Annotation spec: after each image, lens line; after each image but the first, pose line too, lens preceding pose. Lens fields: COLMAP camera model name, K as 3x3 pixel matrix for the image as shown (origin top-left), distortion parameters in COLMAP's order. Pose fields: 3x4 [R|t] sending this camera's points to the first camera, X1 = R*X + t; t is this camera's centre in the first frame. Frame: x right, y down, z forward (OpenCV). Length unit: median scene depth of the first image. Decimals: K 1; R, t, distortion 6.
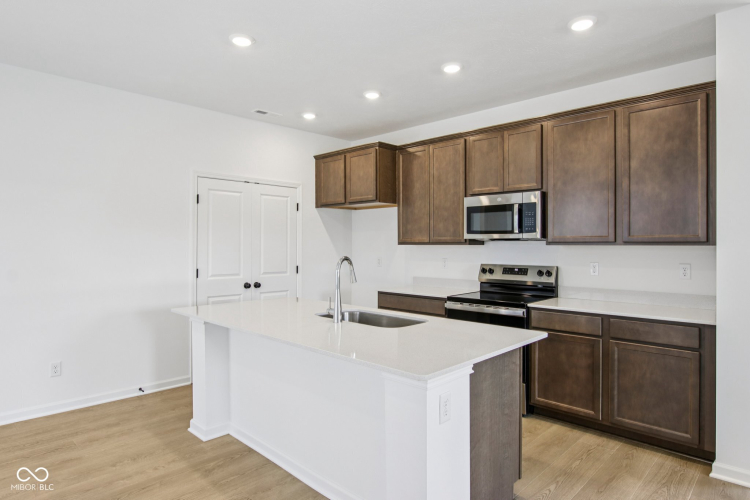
lens RADIAL K [[436.0, 0, 372.8], [0, 436.0, 246.6], [0, 0, 1]] dist [-0.026864, 0.007177]
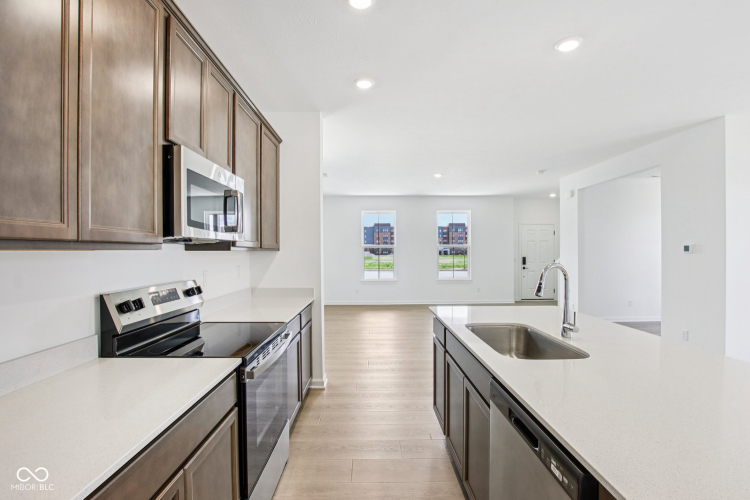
lens RADIAL K [[349.5, 0, 372.2], [0, 349.5, 254.2], [0, 0, 1]] dist [-0.033911, 0.004274]
pose [[-0.704158, -0.005599, 0.710022, -0.194045], [0.005146, 0.999902, 0.012989, -0.003389], [-0.710025, 0.012800, -0.704060, 1.180065]]
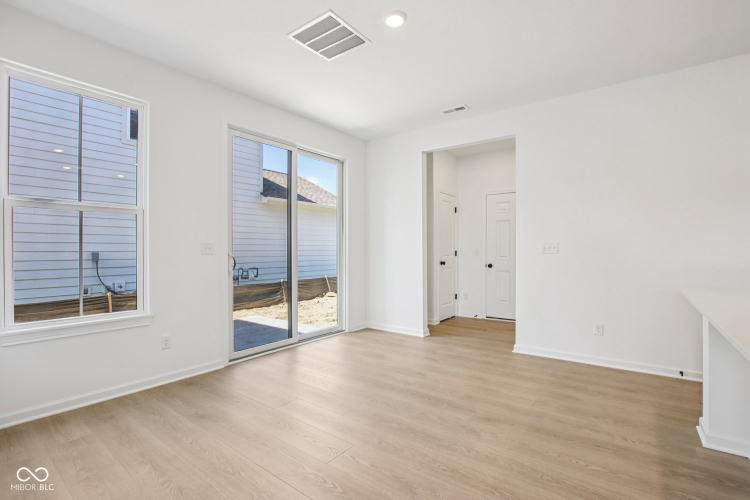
lens RADIAL K [[349.5, 0, 376.1], [0, 349.5, 250.9], [0, 0, 1]] dist [-0.033911, 0.004274]
pose [[0.124471, -0.000346, -0.992223, 0.132585], [-0.000067, 1.000000, -0.000357, 0.056963], [0.992223, 0.000111, 0.124471, 0.225511]]
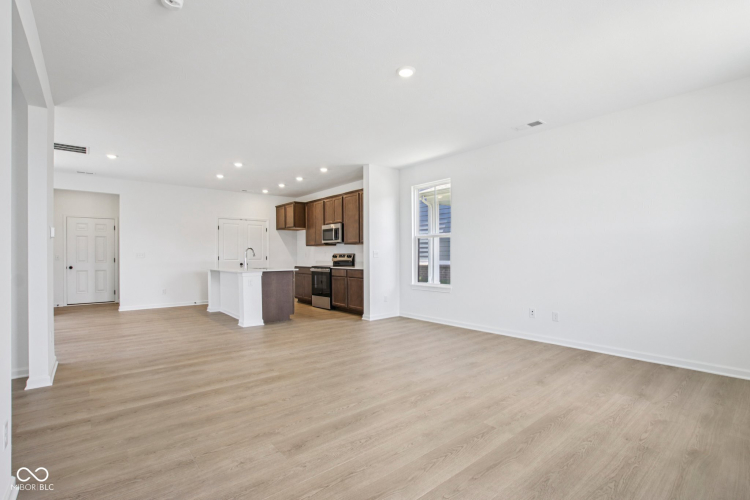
lens RADIAL K [[349.5, 0, 376.1], [0, 349.5, 254.6], [0, 0, 1]] dist [-0.033911, 0.004274]
pose [[0.994832, -0.006508, -0.101327, 0.741072], [0.006151, 0.999974, -0.003834, 0.059444], [0.101349, 0.003191, 0.994846, -0.937423]]
